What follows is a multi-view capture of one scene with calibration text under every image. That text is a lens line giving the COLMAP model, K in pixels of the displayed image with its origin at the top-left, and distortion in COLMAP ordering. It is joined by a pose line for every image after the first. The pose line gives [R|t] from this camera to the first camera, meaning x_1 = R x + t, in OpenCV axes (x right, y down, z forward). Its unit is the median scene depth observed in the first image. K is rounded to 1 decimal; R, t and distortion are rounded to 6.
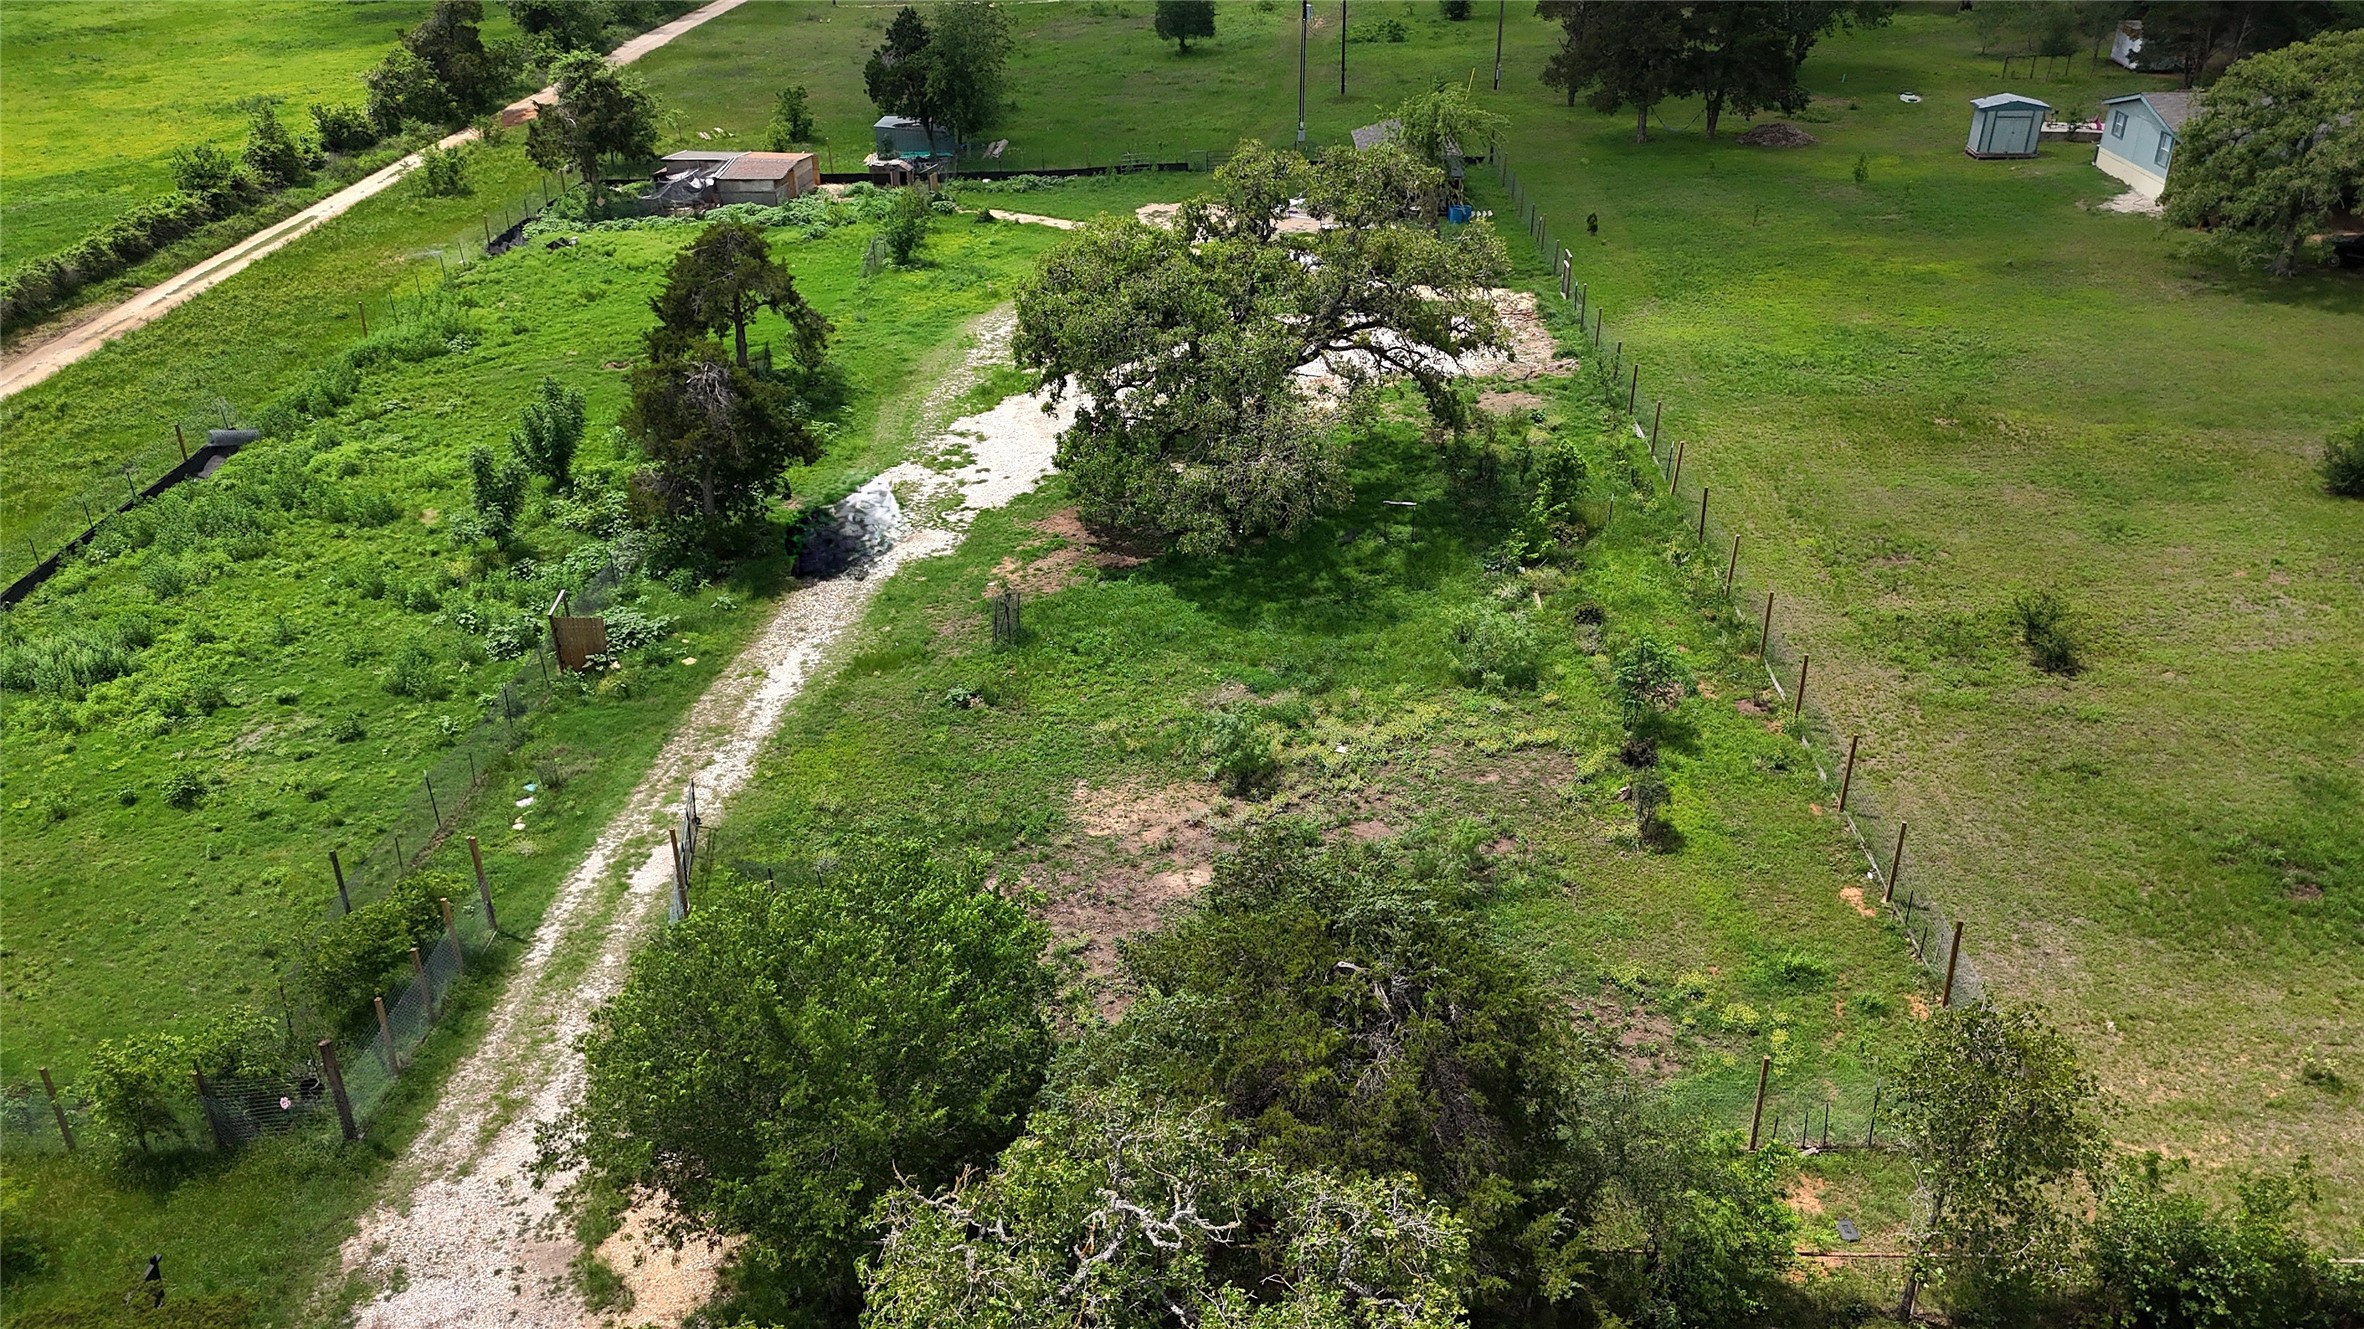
lens RADIAL K [[1750.9, 0, 1189.9], [0, 1750.9, 698.0], [0, 0, 1]] dist [0.057383, -0.043139]
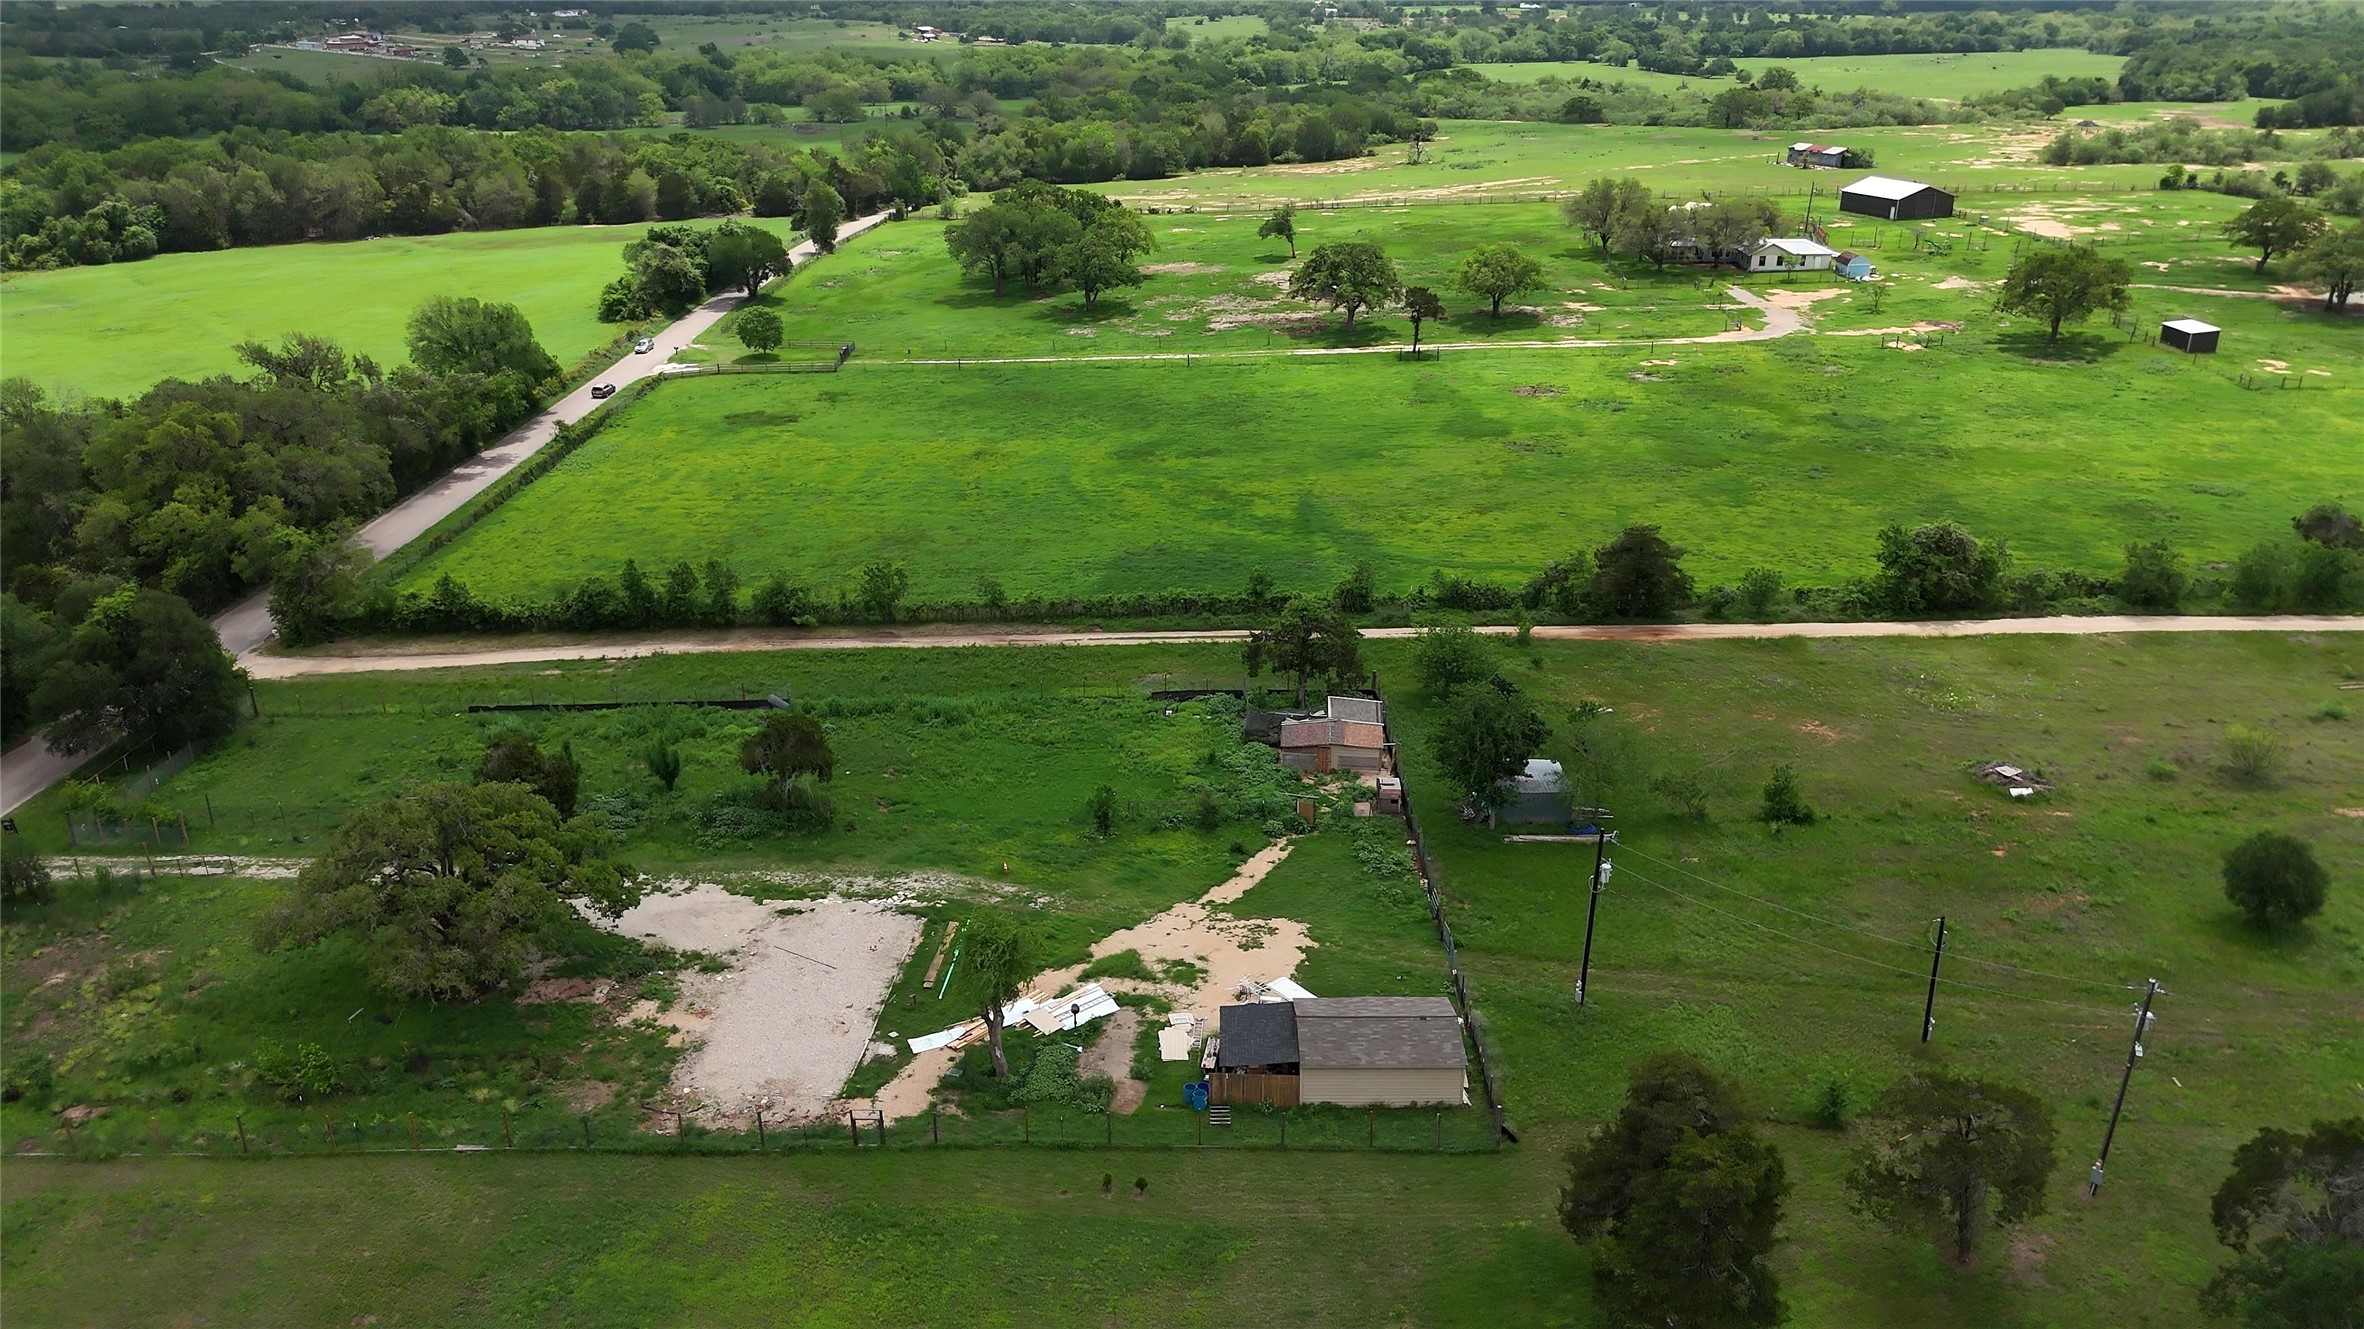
lens RADIAL K [[1746.6, 0, 1177.4], [0, 1746.6, 671.1], [0, 0, 1]] dist [0.077150, -0.073413]
pose [[0.016831, 0.382041, -0.923992, 1.012029], [-0.465906, 0.820660, 0.330830, -0.839816], [0.884674, 0.424926, 0.191808, 0.837456]]
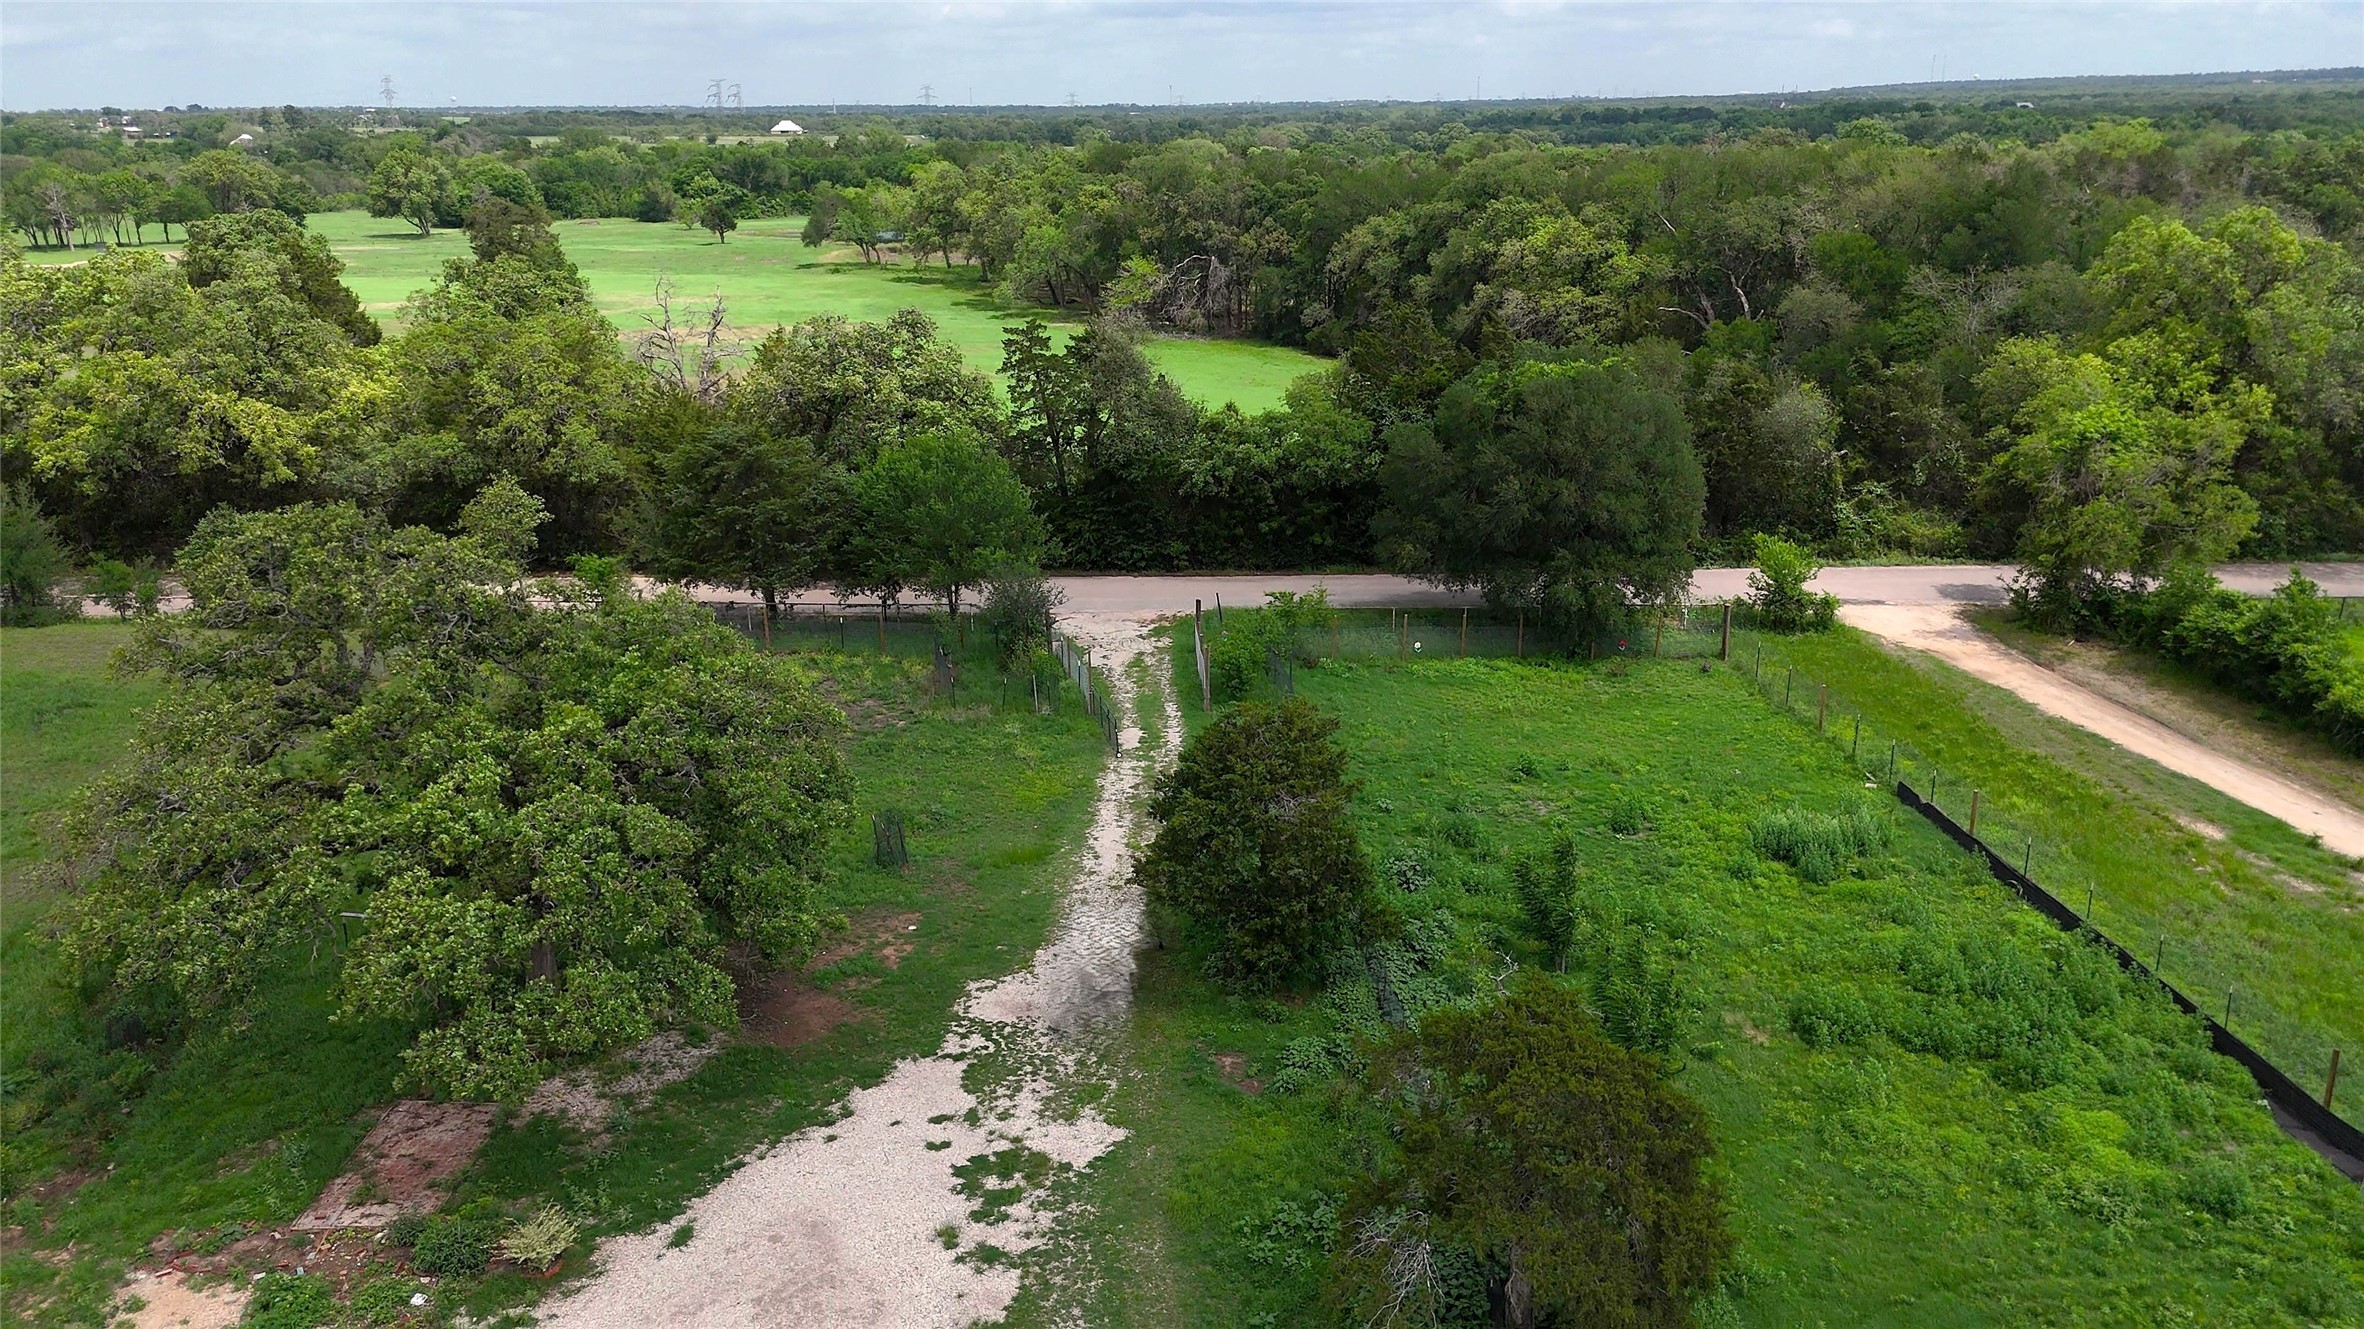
lens RADIAL K [[1746.6, 0, 1180.0], [0, 1746.6, 668.5], [0, 0, 1]] dist [0.077150, -0.073413]
pose [[-0.997384, 0.036299, -0.062514, -0.131921], [-0.019333, 0.699344, 0.714524, -0.514480], [0.069655, 0.713863, -0.696812, 1.026815]]
